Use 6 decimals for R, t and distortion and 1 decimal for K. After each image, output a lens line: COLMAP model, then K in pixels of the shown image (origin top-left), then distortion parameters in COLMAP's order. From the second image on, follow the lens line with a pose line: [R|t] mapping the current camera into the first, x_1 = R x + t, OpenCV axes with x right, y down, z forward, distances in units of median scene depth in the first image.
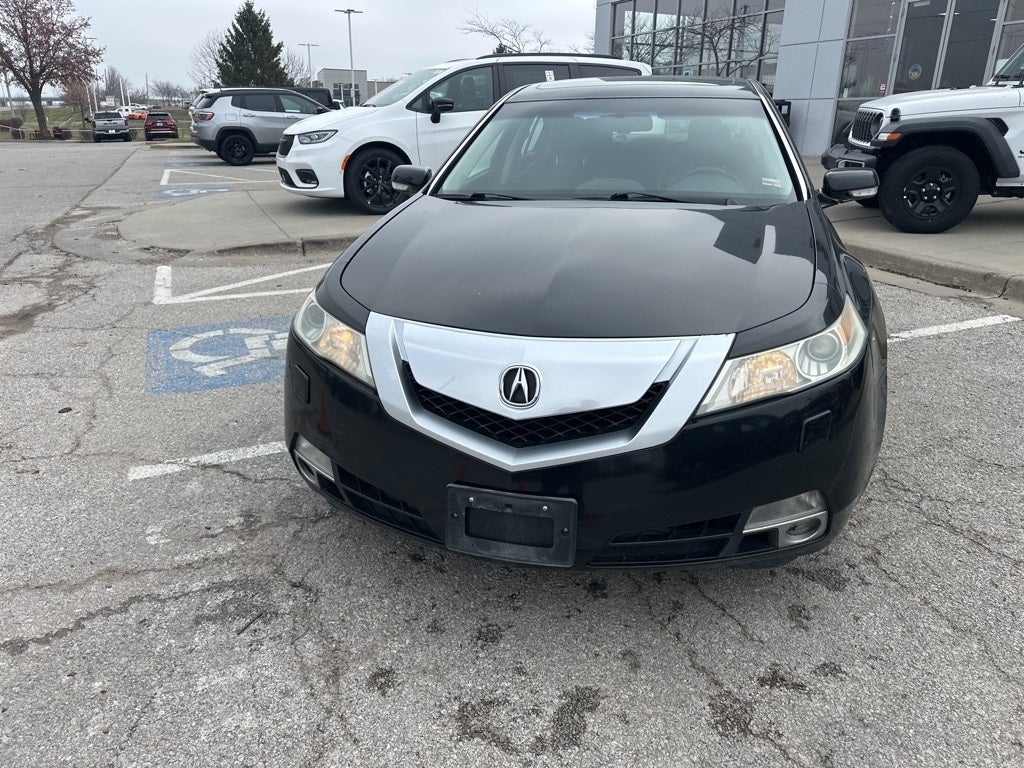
lens RADIAL K [[721.3, 0, 509.3], [0, 721.3, 374.4], [0, 0, 1]] dist [0.026057, -0.029630]
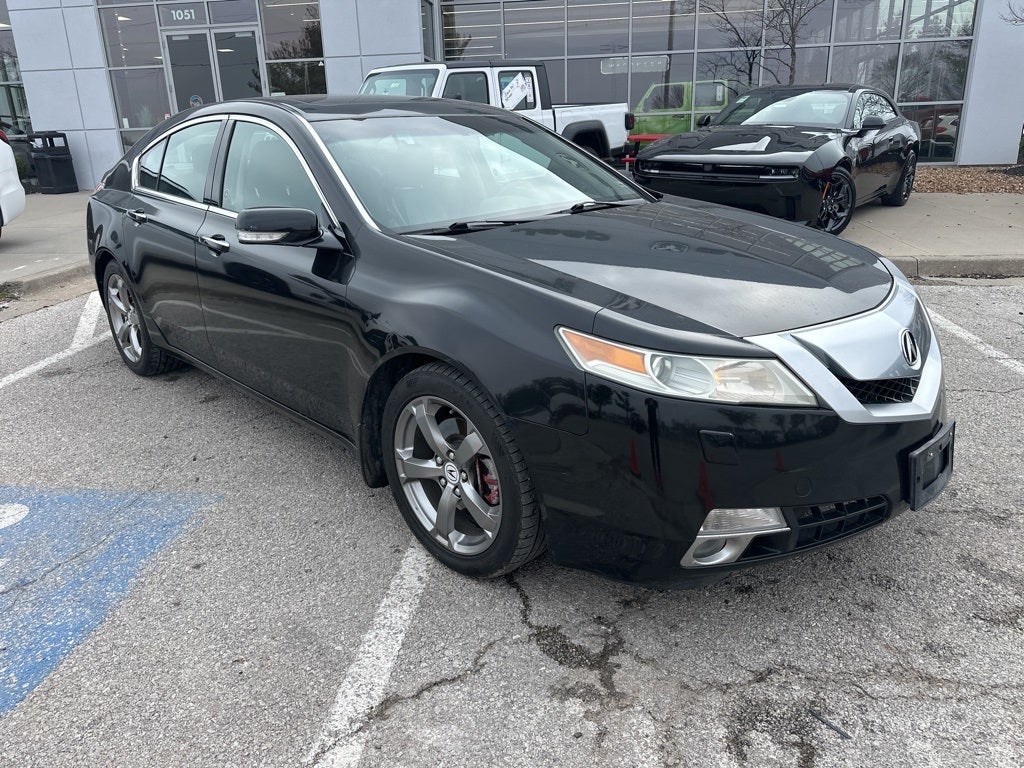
lens RADIAL K [[721.3, 0, 511.8], [0, 721.3, 379.0], [0, 0, 1]] dist [0.026057, -0.029630]
pose [[0.513672, -0.291165, 0.807071, -0.750461], [0.319707, 0.937868, 0.134870, -0.174648], [-0.796196, 0.188748, 0.574845, 0.504228]]
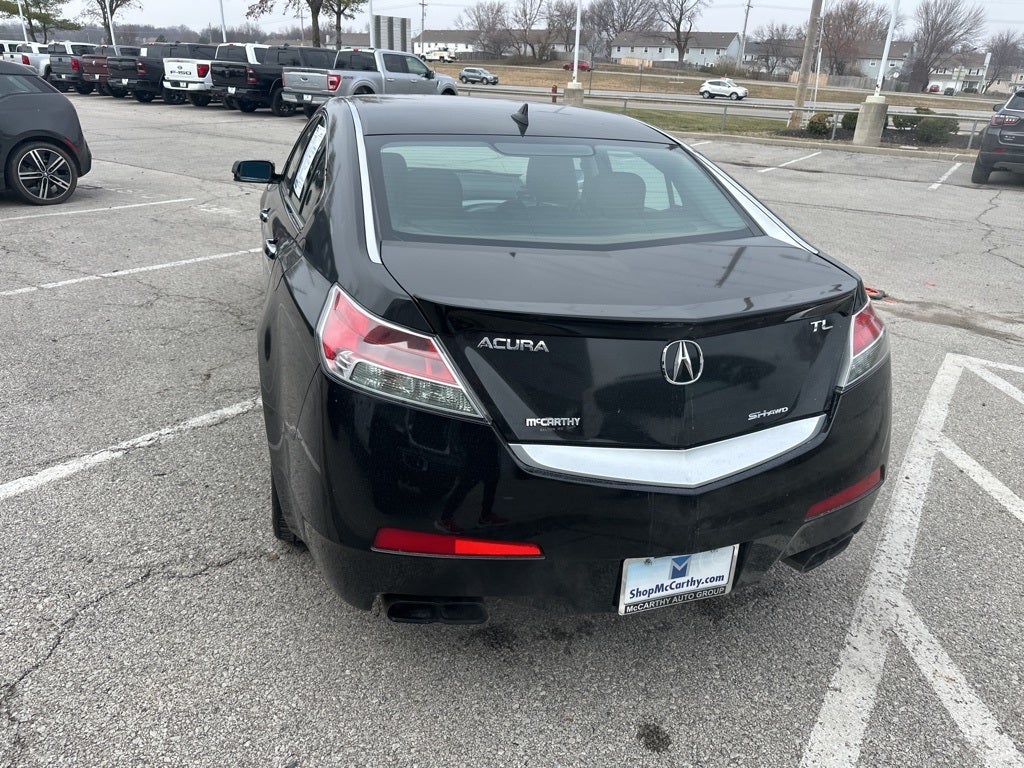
lens RADIAL K [[721.3, 0, 509.2], [0, 721.3, 380.4], [0, 0, 1]] dist [0.026057, -0.029630]
pose [[-0.846052, 0.169091, -0.505573, 0.828742], [-0.224604, 0.747022, 0.625708, -0.937411], [0.483476, 0.642935, -0.594042, 2.321249]]
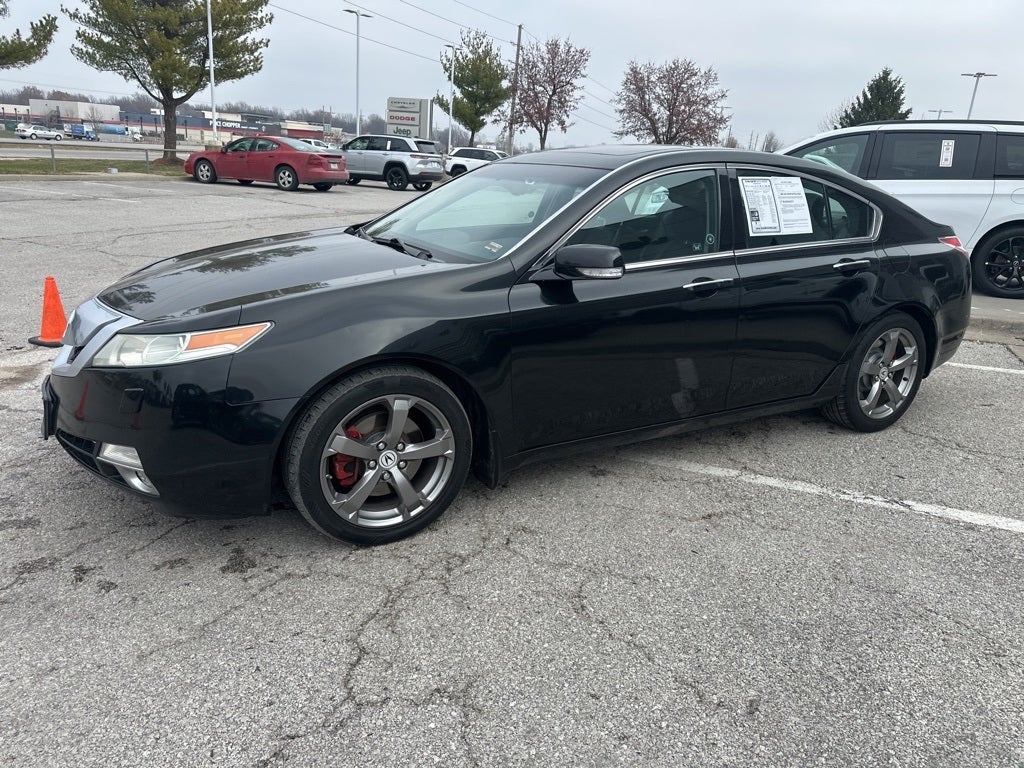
lens RADIAL K [[721.3, 0, 510.3], [0, 721.3, 381.0], [0, 0, 1]] dist [0.026057, -0.029630]
pose [[0.692434, 0.244518, -0.678782, 1.071985], [-0.292526, 0.955166, 0.045670, -0.130072], [0.659517, 0.166938, 0.732918, 0.291043]]
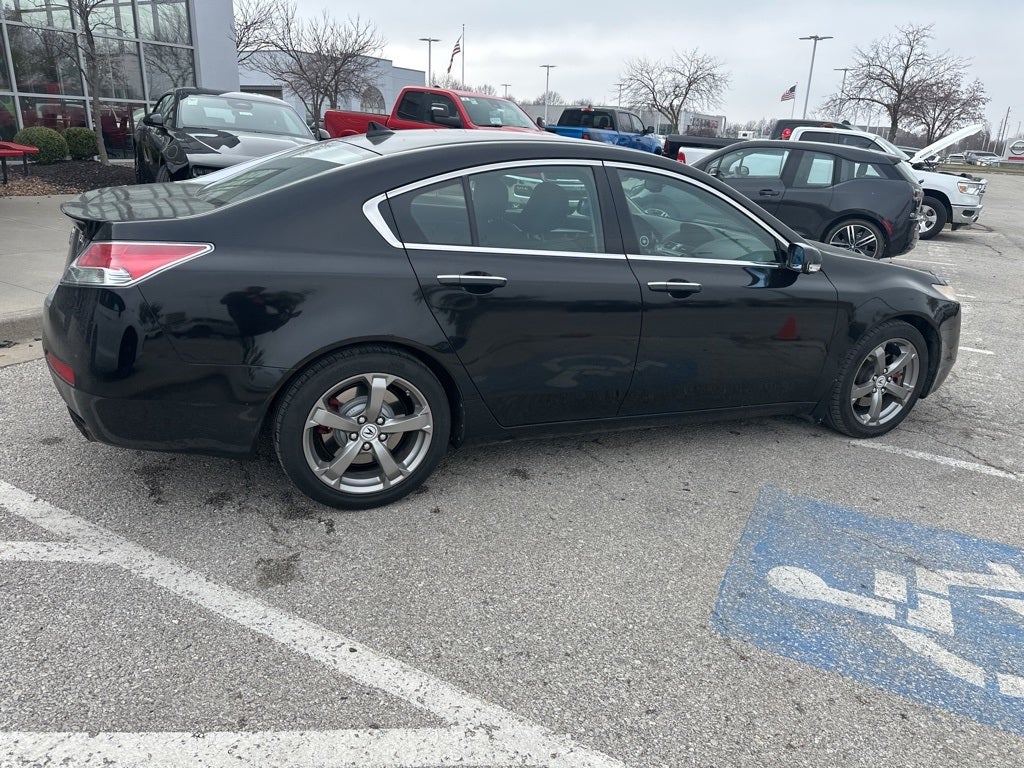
lens RADIAL K [[721.3, 0, 508.9], [0, 721.3, 378.9], [0, 0, 1]] dist [0.026057, -0.029630]
pose [[-0.619999, -0.290469, 0.728855, -0.759952], [0.212016, 0.832365, 0.512071, -0.844430], [-0.755414, 0.472013, -0.454481, 2.139344]]
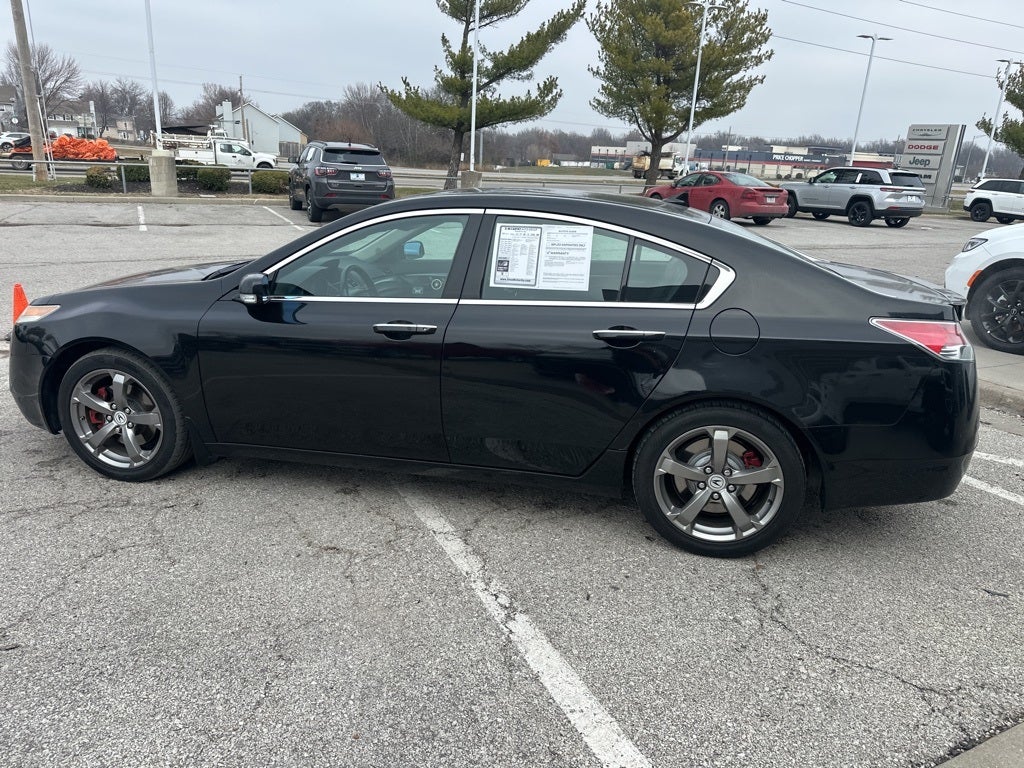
lens RADIAL K [[721.3, 0, 509.0], [0, 721.3, 385.6], [0, 0, 1]] dist [0.026057, -0.029630]
pose [[0.045376, 0.293981, -0.954733, 1.558016], [-0.380019, 0.888944, 0.255662, -0.556117], [0.923865, 0.351216, 0.152055, 1.251688]]
